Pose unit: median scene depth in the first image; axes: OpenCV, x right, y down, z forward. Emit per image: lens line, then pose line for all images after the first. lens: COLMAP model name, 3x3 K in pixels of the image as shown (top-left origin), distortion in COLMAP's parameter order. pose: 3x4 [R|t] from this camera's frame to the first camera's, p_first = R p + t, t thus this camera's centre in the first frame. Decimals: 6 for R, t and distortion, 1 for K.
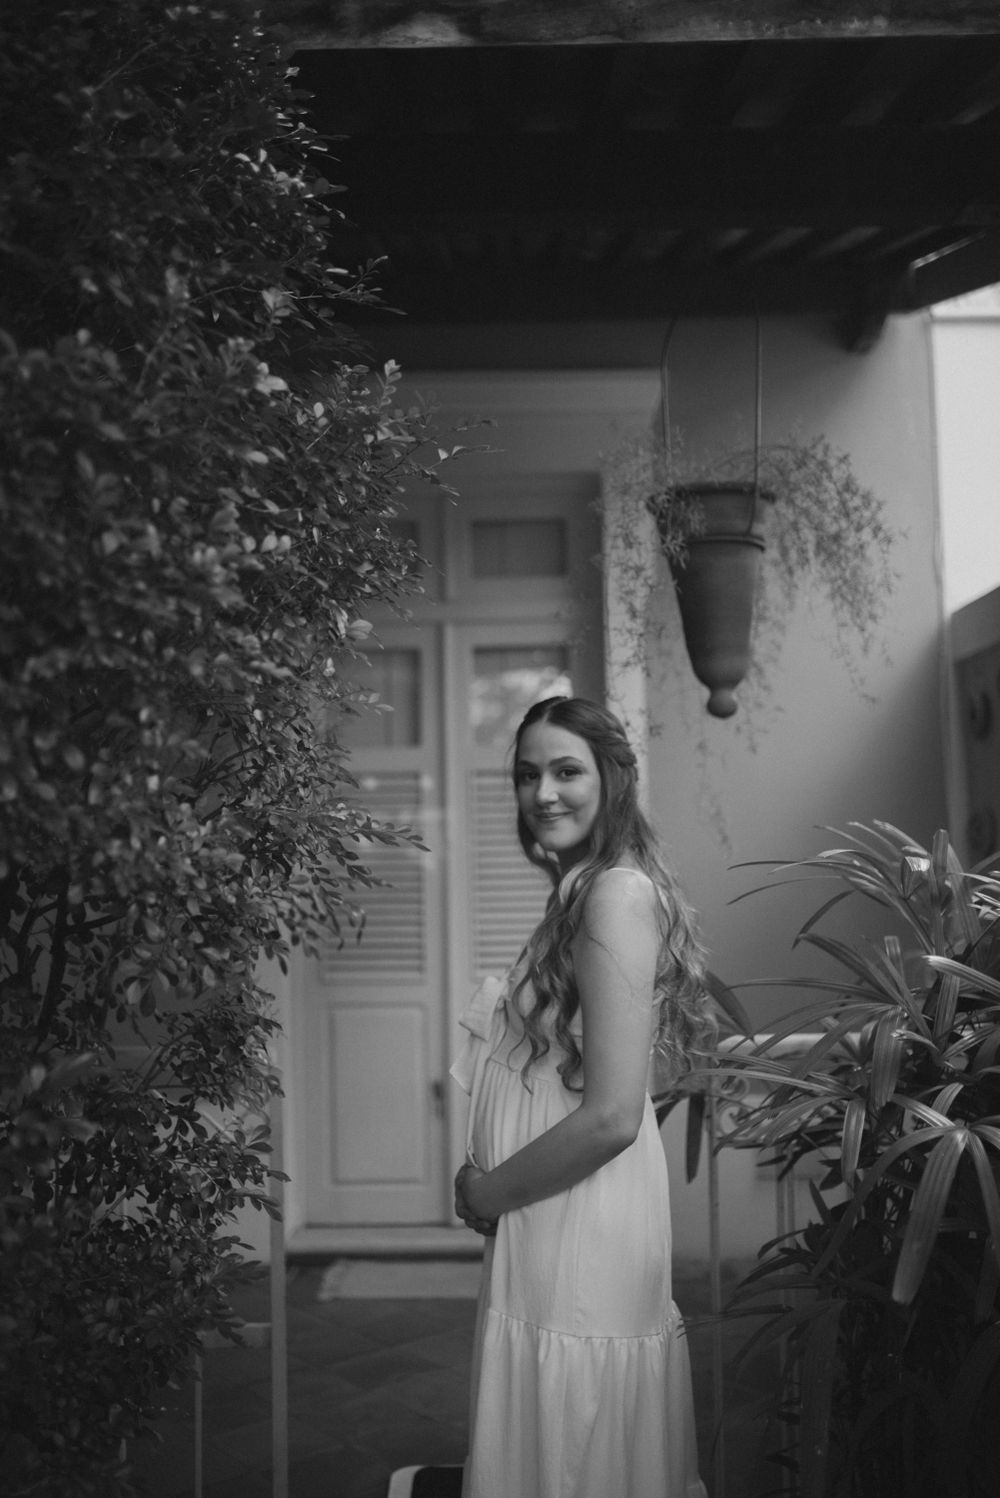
lens RADIAL K [[1468.5, 0, 500.0], [0, 1468.5, 749.0], [0, 0, 1]] dist [-0.011689, -0.001260]
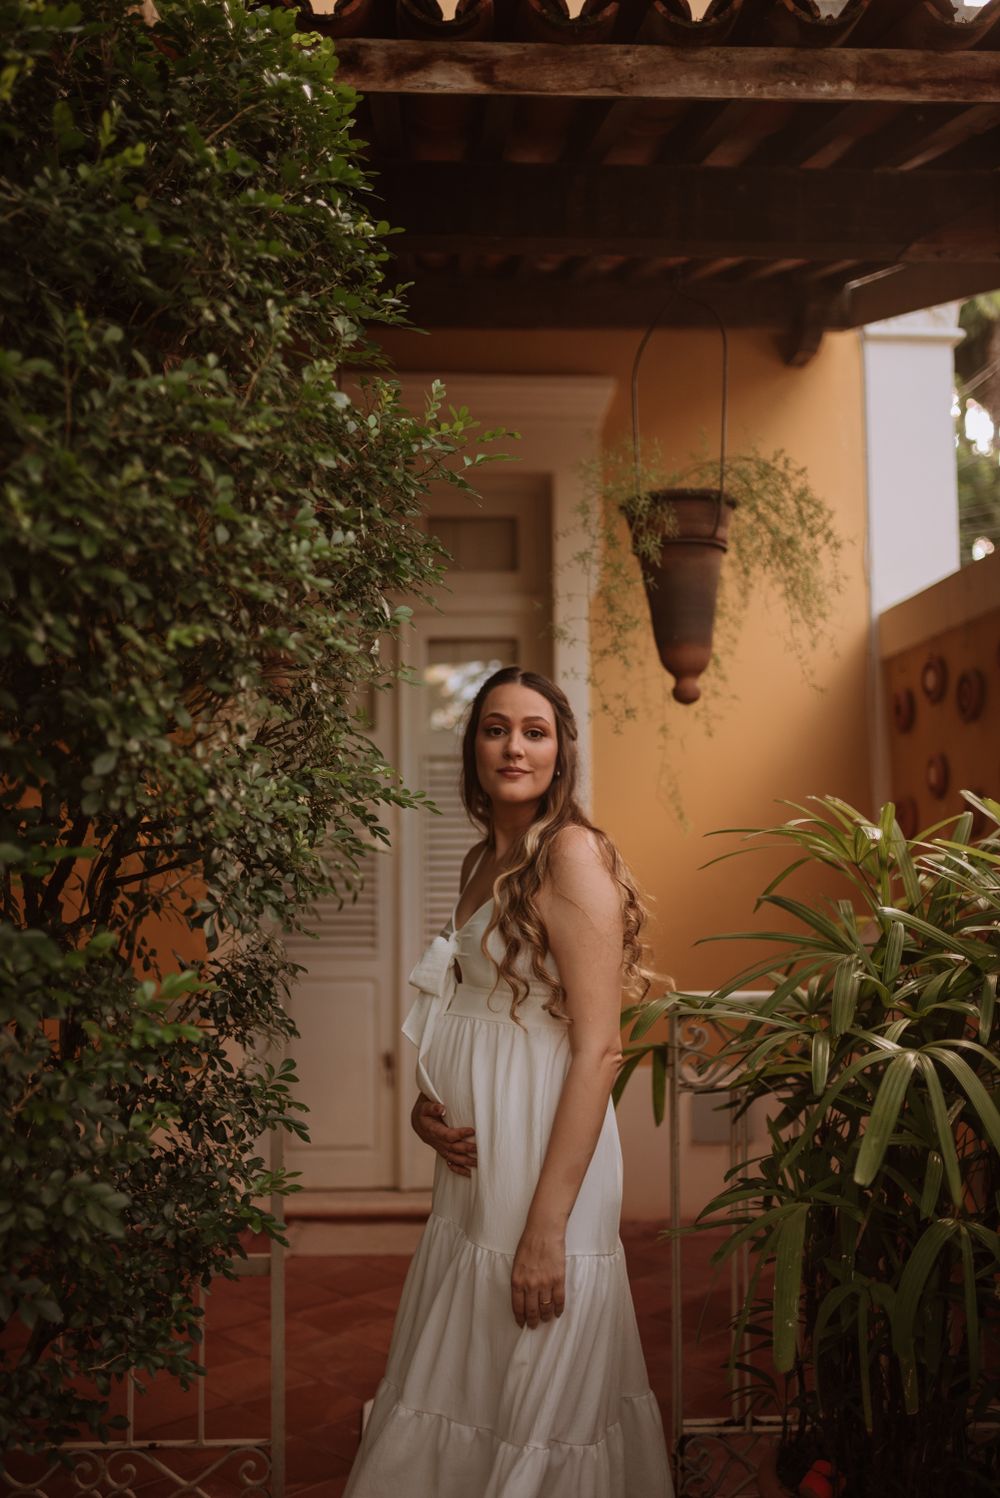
lens RADIAL K [[1468.5, 0, 500.0], [0, 1468.5, 749.0], [0, 0, 1]] dist [-0.011689, -0.001260]
pose [[0.998167, 0.014527, 0.058744, -0.063084], [-0.014716, 0.999888, 0.002792, 0.014144], [-0.058697, -0.003651, 0.998269, -0.107552]]
